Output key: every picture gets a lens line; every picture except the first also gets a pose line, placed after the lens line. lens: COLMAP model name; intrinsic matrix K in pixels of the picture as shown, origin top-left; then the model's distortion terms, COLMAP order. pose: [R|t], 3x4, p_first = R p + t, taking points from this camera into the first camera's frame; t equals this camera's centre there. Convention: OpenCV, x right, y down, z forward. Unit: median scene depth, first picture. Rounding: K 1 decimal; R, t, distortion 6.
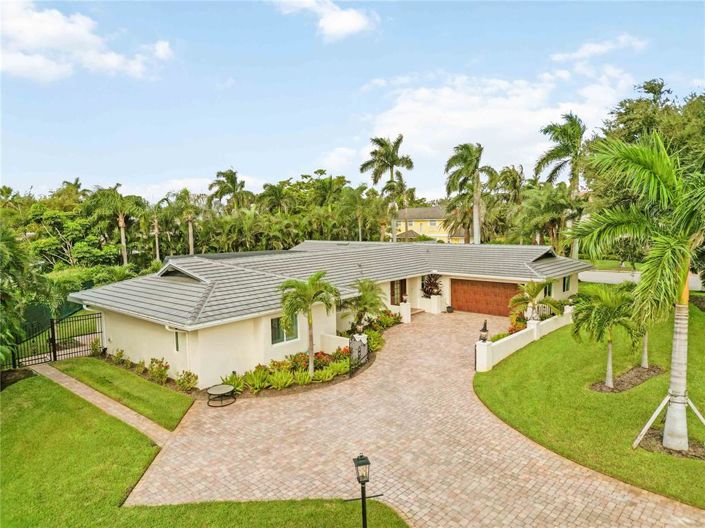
lens RADIAL K [[493.6, 0, 352.1], [0, 493.6, 263.9], [0, 0, 1]] dist [0.036785, -0.019344]
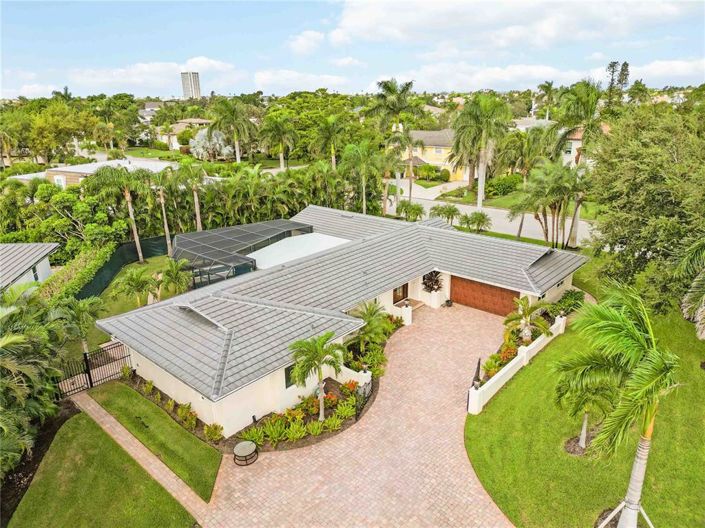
lens RADIAL K [[493.6, 0, 351.9], [0, 493.6, 265.9], [0, 0, 1]] dist [0.036785, -0.019344]
pose [[0.999985, 0.004302, -0.003412, -0.007726], [-0.003415, 0.973893, 0.226982, -0.246777], [0.004300, -0.226967, 0.973893, -0.017036]]
